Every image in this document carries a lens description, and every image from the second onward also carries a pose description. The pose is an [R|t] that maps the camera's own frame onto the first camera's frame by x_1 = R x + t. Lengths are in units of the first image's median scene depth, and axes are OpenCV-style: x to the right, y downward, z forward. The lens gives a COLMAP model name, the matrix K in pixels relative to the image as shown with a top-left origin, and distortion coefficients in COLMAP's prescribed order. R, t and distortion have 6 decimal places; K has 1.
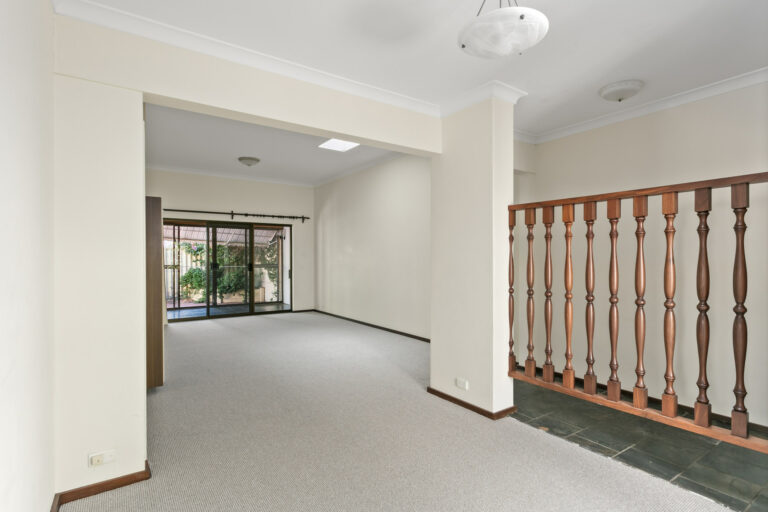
lens RADIAL K [[374.7, 0, 379.9], [0, 374.7, 260.6], [0, 0, 1]] dist [-0.002670, -0.000073]
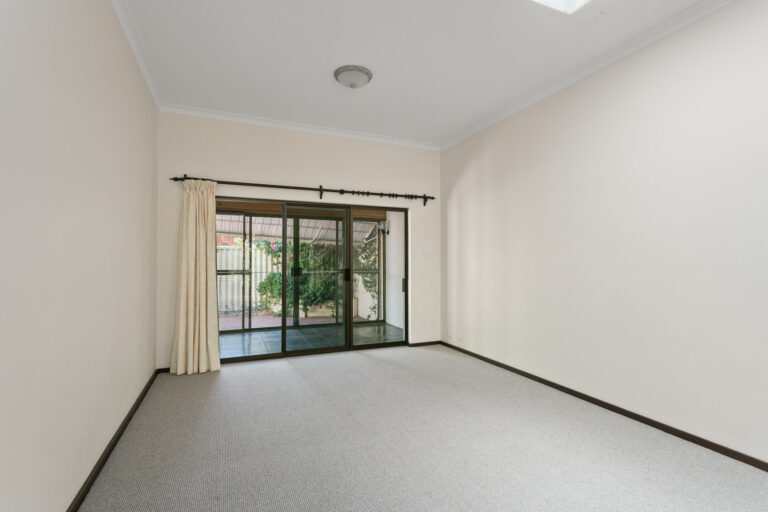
lens RADIAL K [[374.7, 0, 387.2], [0, 374.7, 252.8], [0, 0, 1]] dist [-0.002670, -0.000073]
pose [[0.981959, -0.003981, -0.189051, -0.120490], [-0.001178, 0.999630, -0.027170, -0.001546], [0.189089, 0.026902, 0.981591, 0.293760]]
